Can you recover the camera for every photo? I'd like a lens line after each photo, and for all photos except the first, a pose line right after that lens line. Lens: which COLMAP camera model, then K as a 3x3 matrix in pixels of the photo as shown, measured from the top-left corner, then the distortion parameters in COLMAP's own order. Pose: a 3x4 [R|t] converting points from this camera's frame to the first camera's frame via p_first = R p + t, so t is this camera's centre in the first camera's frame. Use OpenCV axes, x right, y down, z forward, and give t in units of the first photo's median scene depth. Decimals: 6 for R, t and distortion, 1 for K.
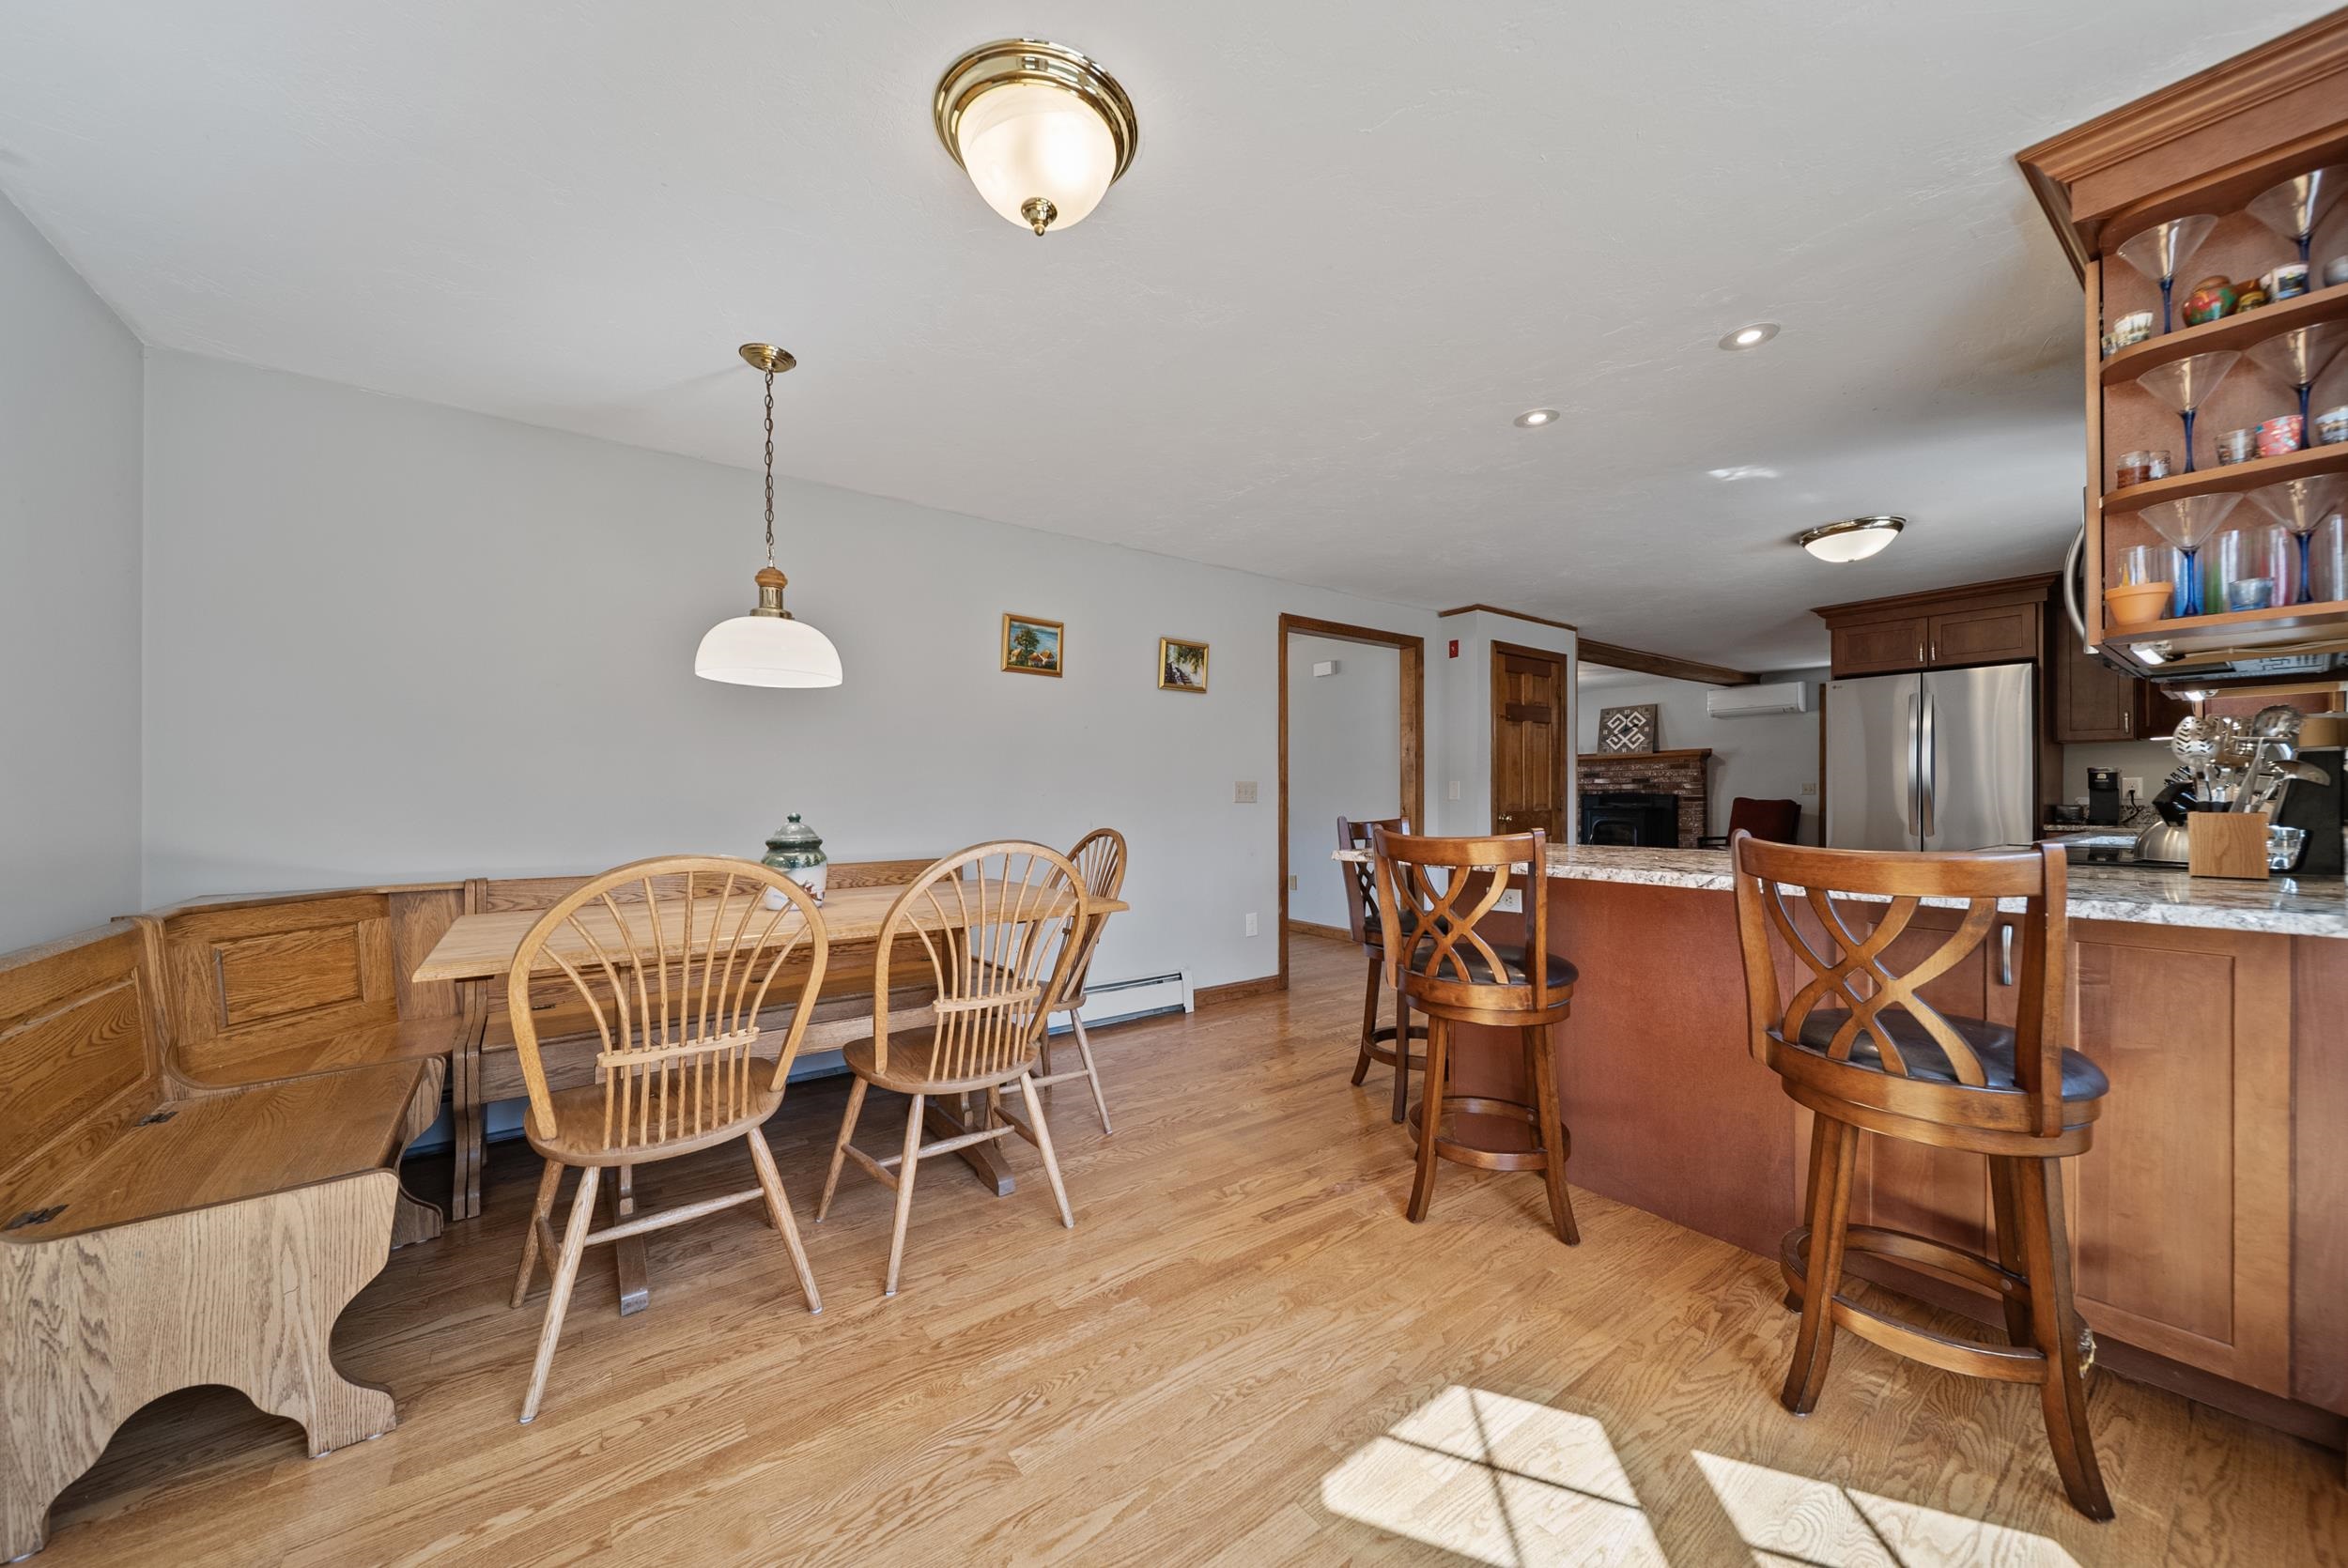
lens RADIAL K [[833.7, 0, 1175.2], [0, 833.7, 794.5], [0, 0, 1]] dist [-0.000042, -0.001583]
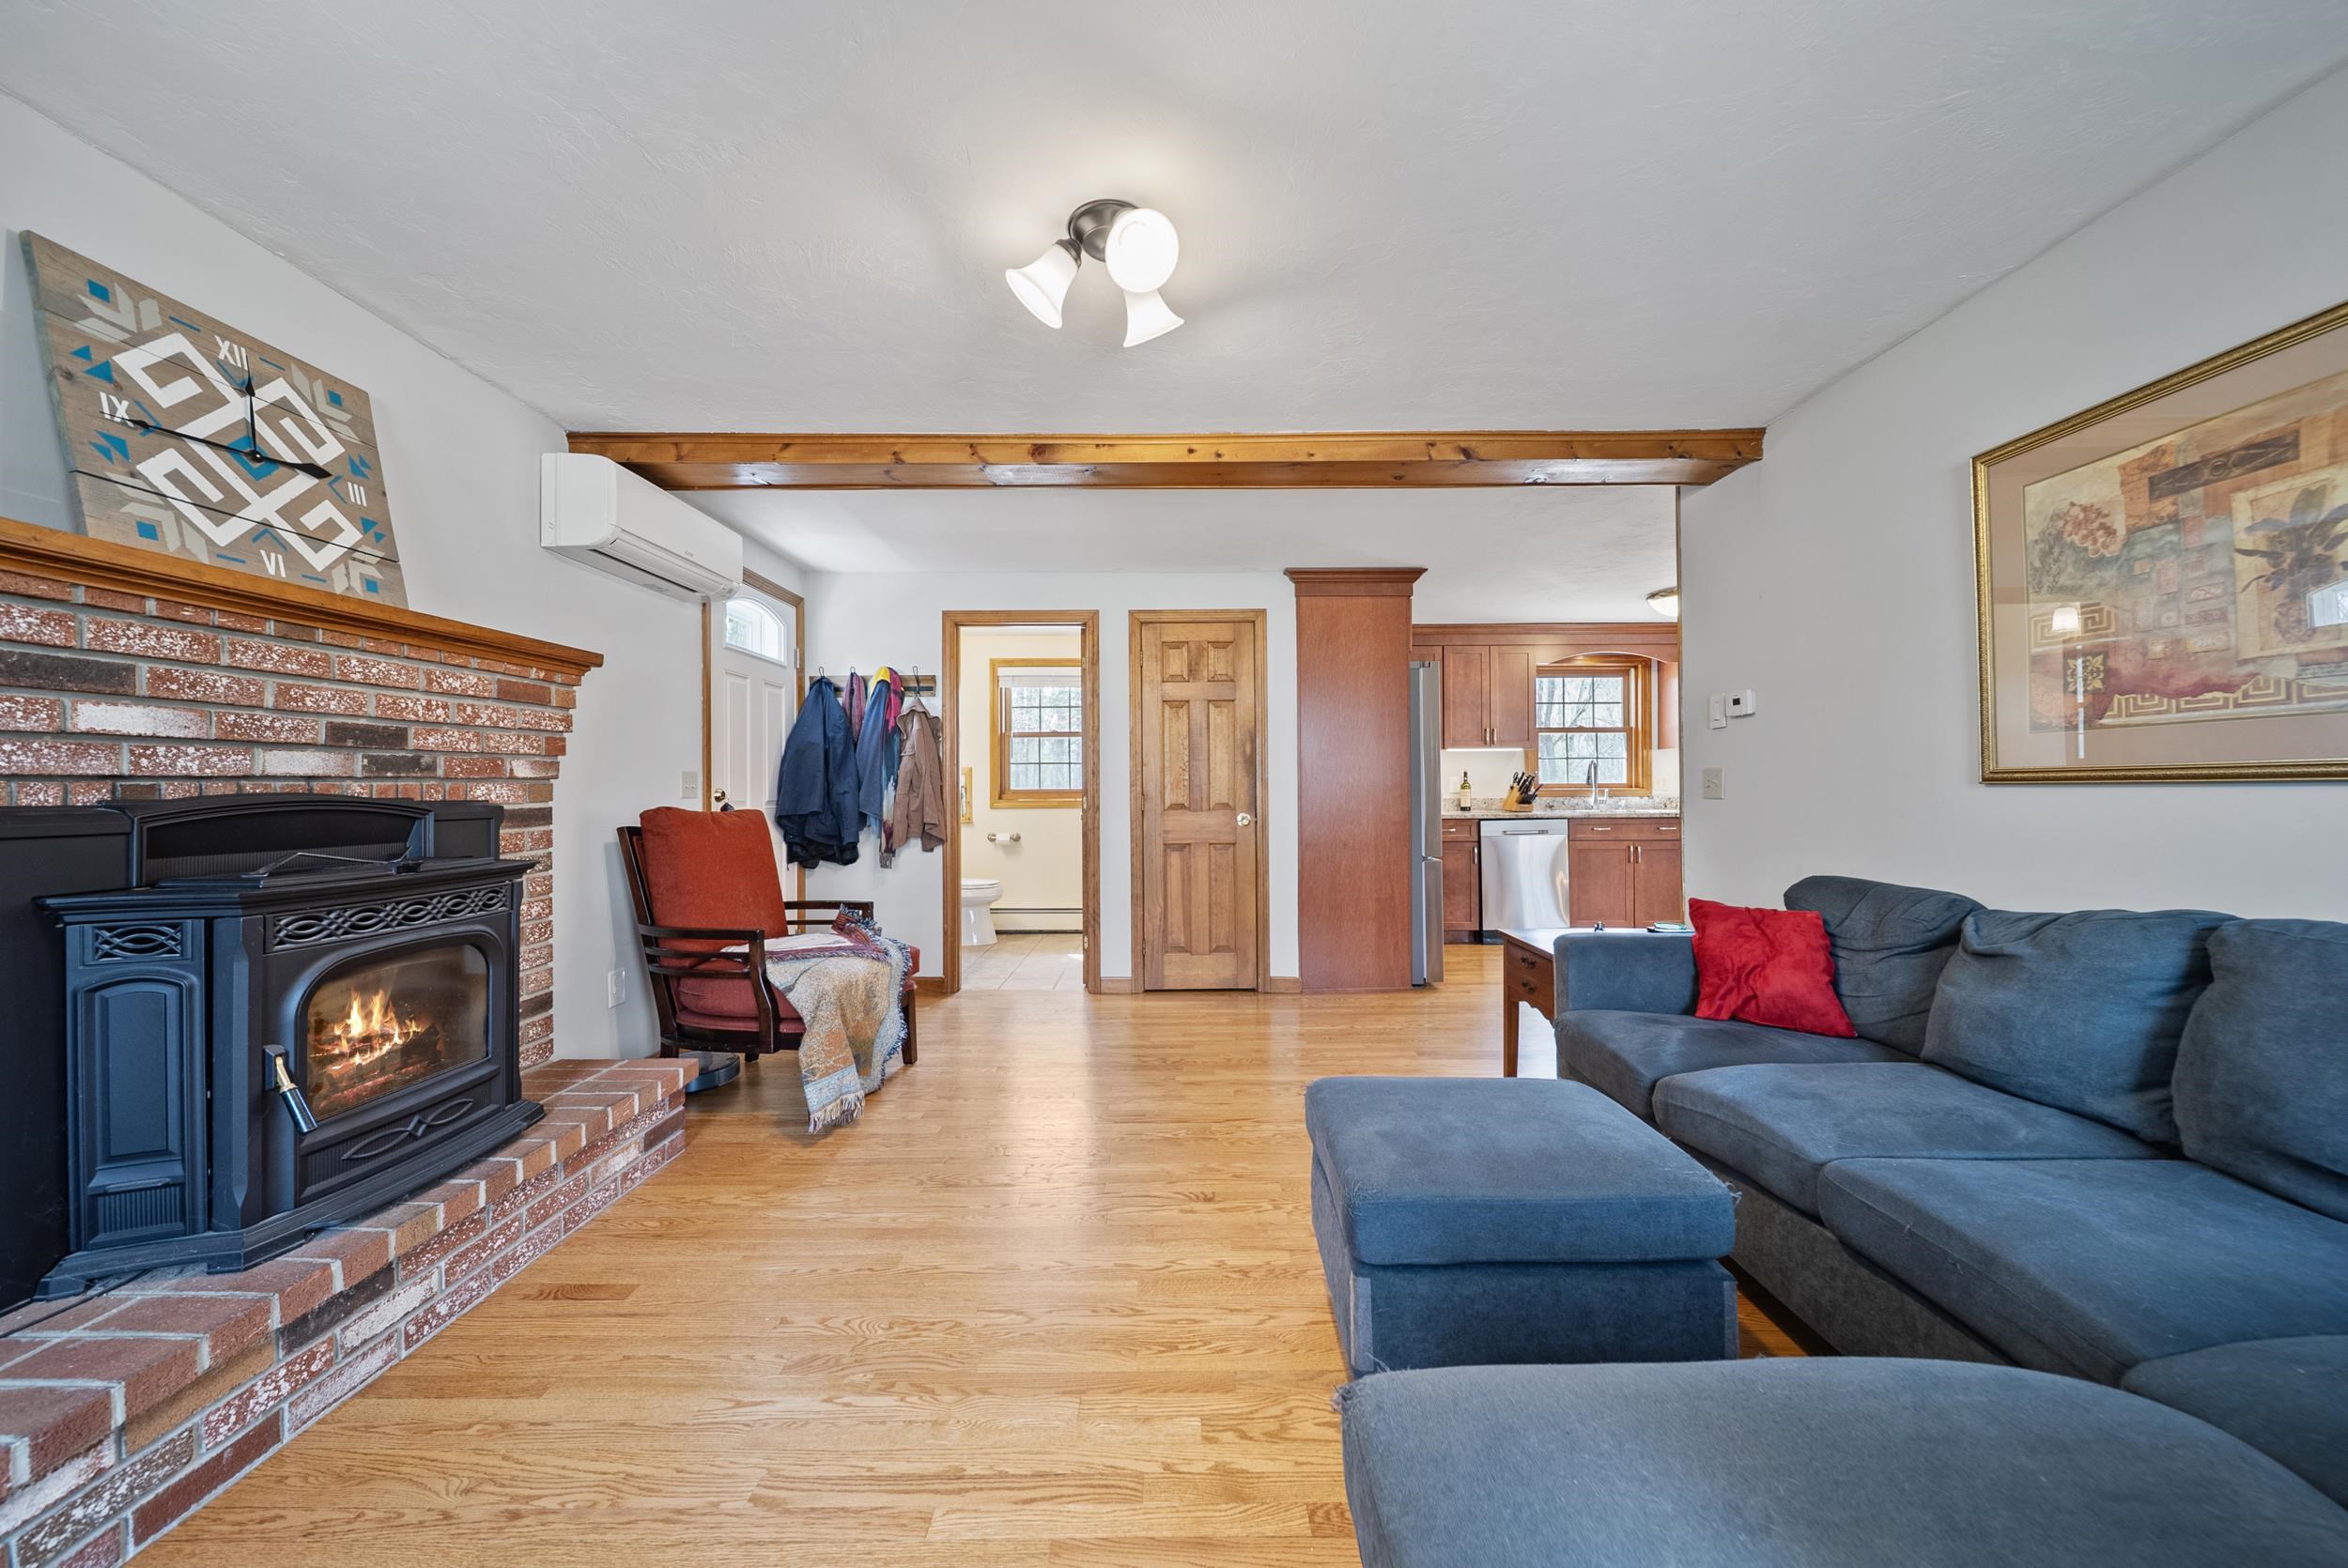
lens RADIAL K [[833.7, 0, 1173.9], [0, 833.7, 788.0], [0, 0, 1]] dist [-0.000042, -0.001583]
pose [[-0.807180, 0.007647, 0.590256, 0.284598], [0.007730, 0.999967, -0.002383, -0.002024], [-0.590255, 0.002639, -0.807212, 1.086602]]
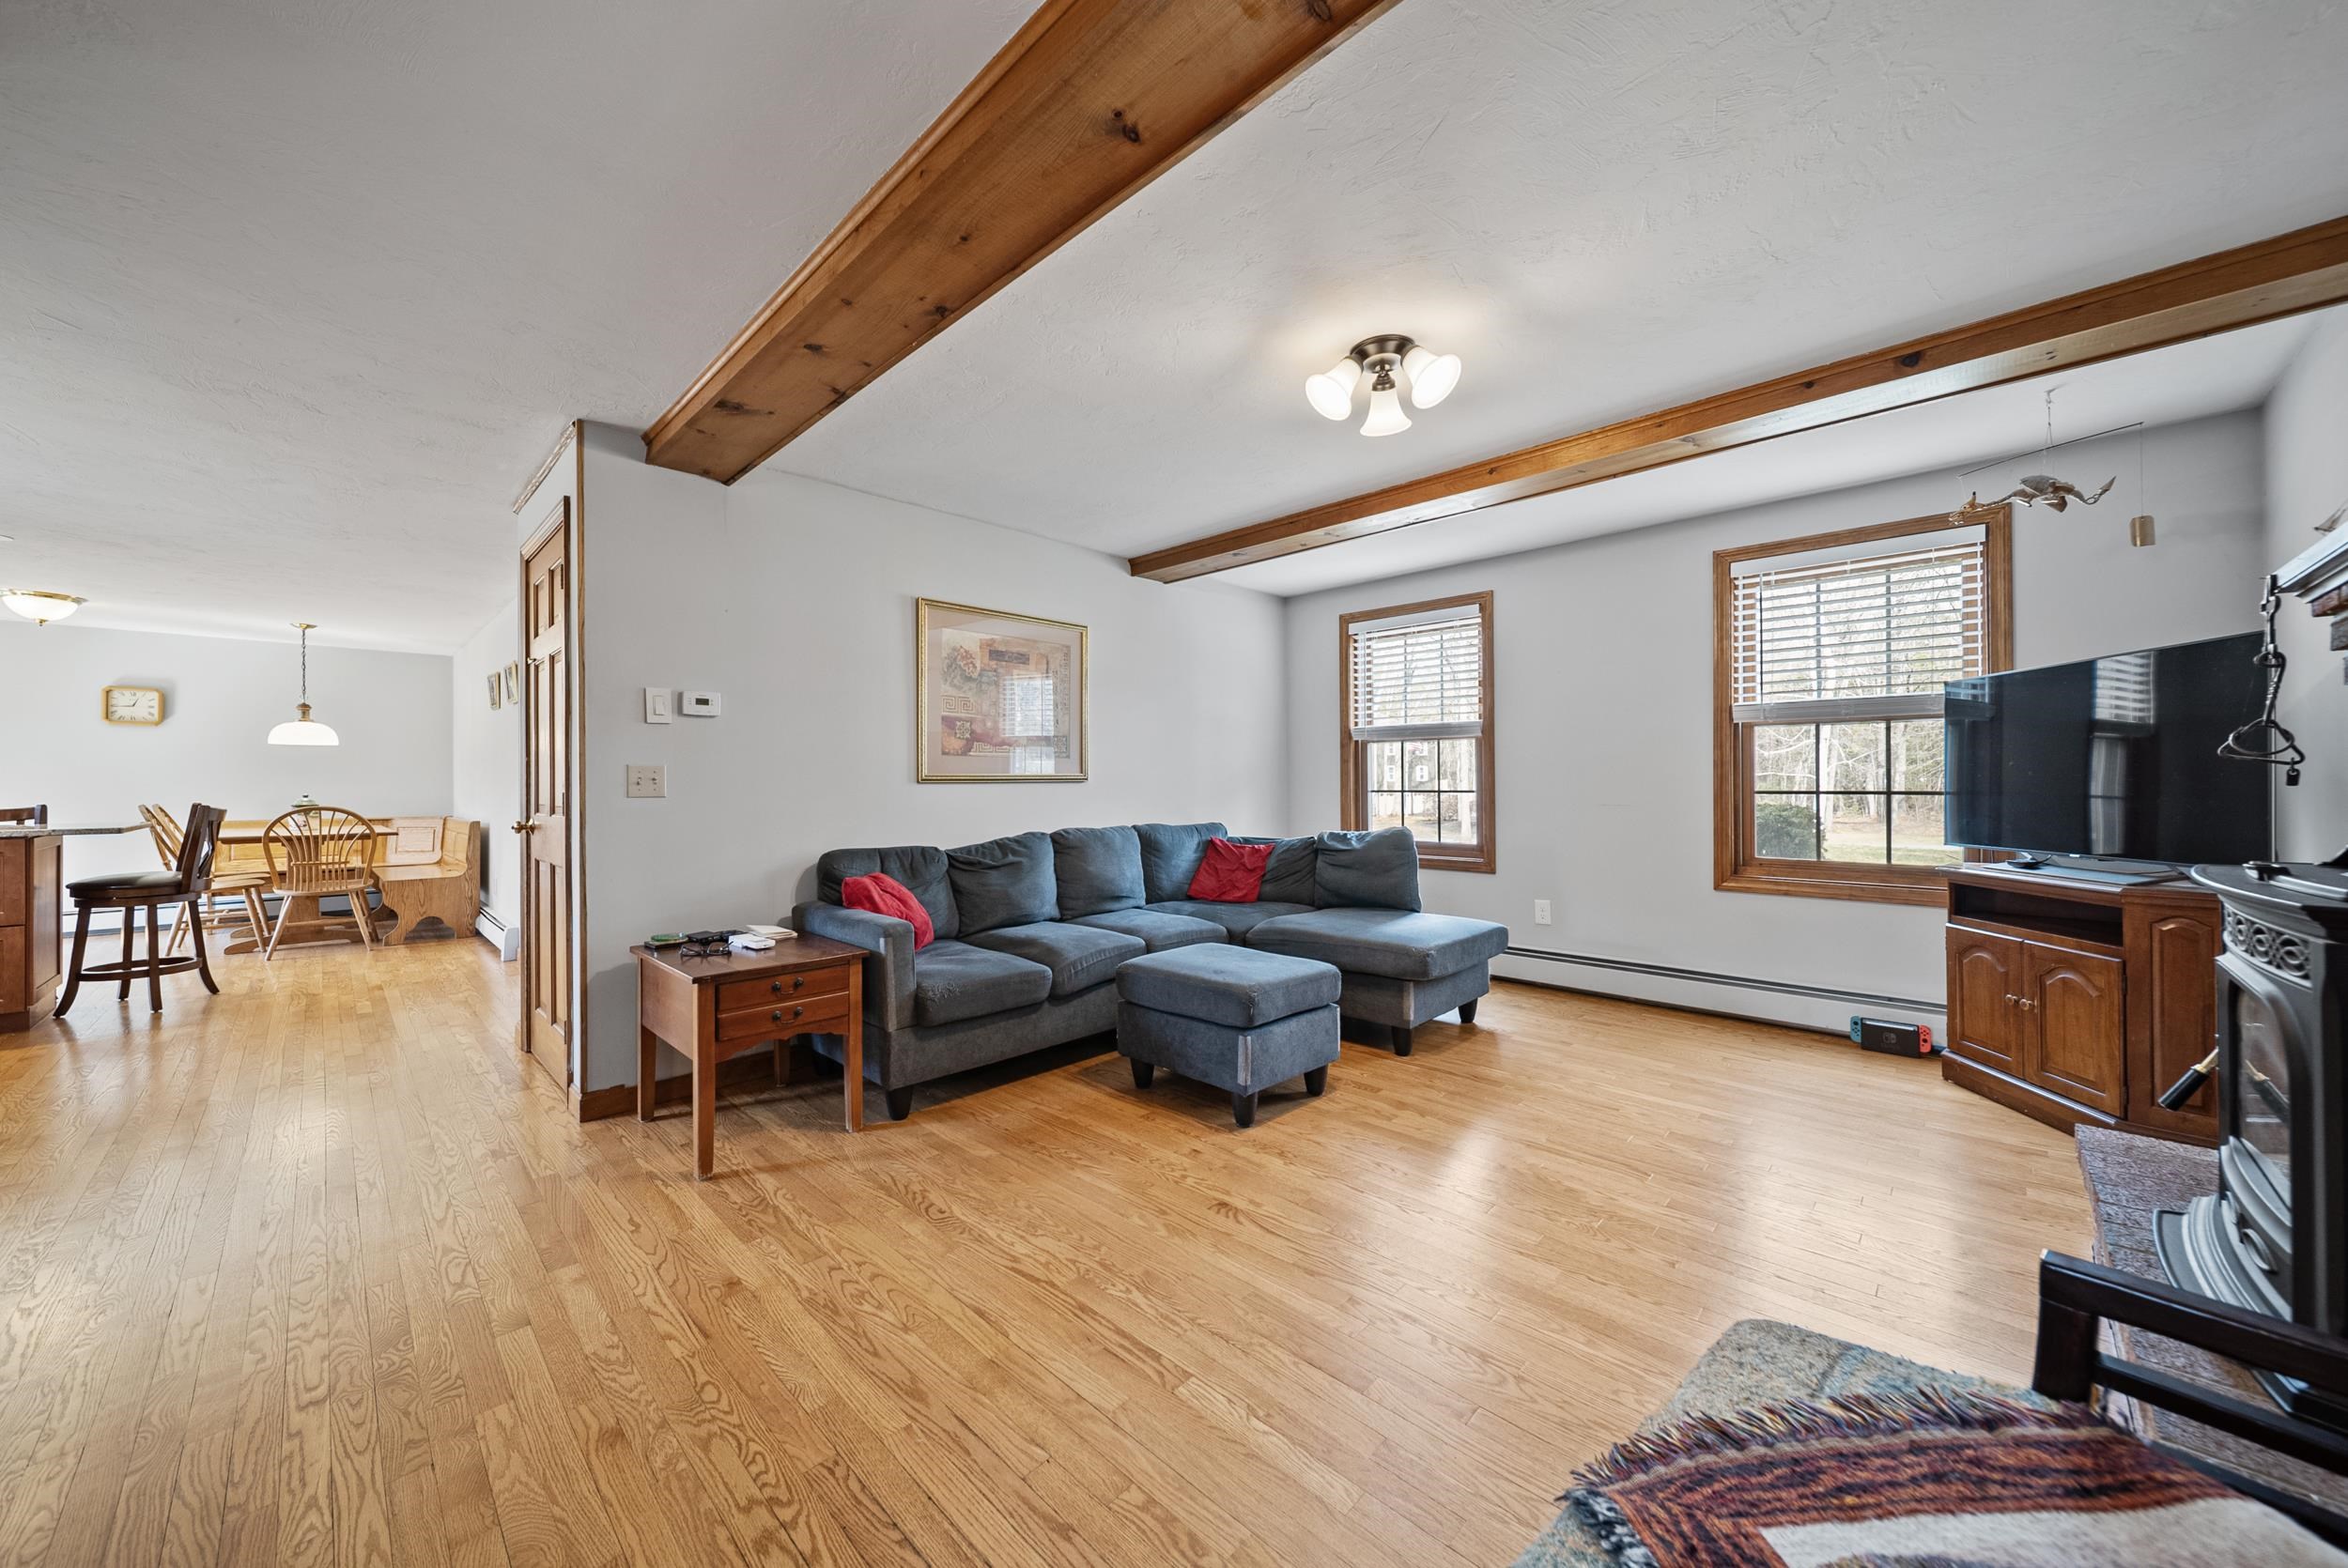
lens RADIAL K [[833.7, 0, 1165.2], [0, 833.7, 785.4], [0, 0, 1]] dist [-0.000042, -0.001583]
pose [[0.164113, 0.002982, -0.986437, 0.653331], [0.004866, 0.999981, 0.003833, -0.001469], [0.986430, -0.005429, 0.164095, 0.827925]]
